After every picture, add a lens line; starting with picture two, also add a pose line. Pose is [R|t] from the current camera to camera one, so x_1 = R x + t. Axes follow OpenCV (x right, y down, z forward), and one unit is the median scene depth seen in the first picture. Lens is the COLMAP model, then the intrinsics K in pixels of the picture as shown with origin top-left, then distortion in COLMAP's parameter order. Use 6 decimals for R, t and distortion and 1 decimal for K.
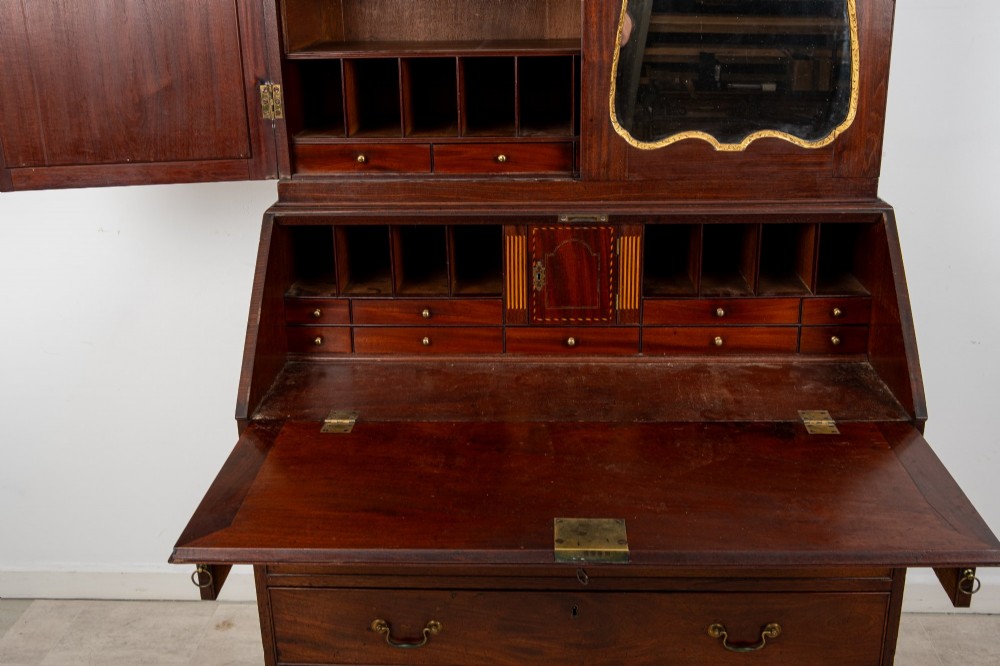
lens RADIAL K [[1044.5, 0, 502.2], [0, 1044.5, 313.5], [0, 0, 1]] dist [-0.031871, 0.000000]
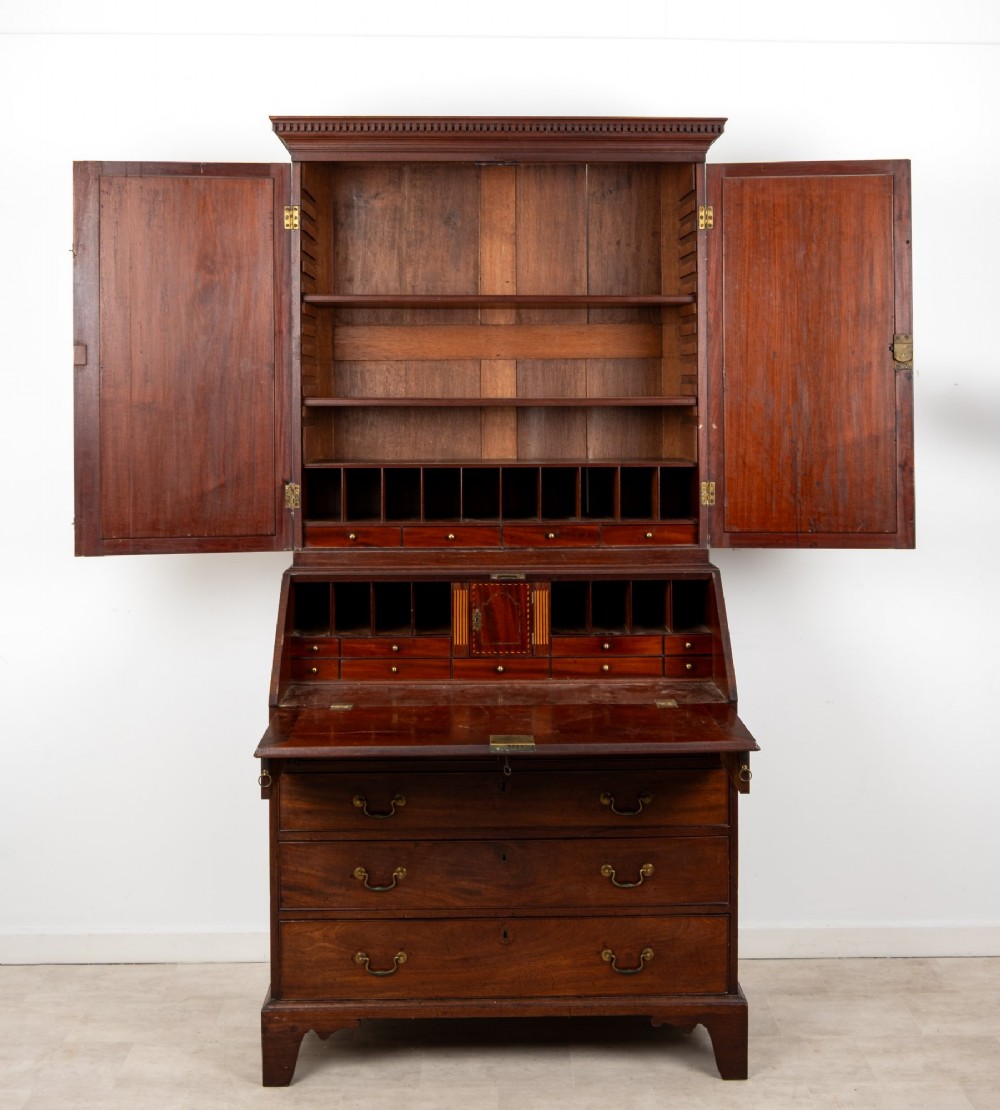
lens RADIAL K [[1512.8, 0, 513.7], [0, 1512.8, 377.9], [0, 0, 1]] dist [-0.034405, 0.000000]
pose [[0.997453, 0.013435, 0.070044, -0.064410], [0.010482, 0.943822, -0.330287, 0.340525], [-0.070547, 0.330180, 0.941278, -1.060173]]
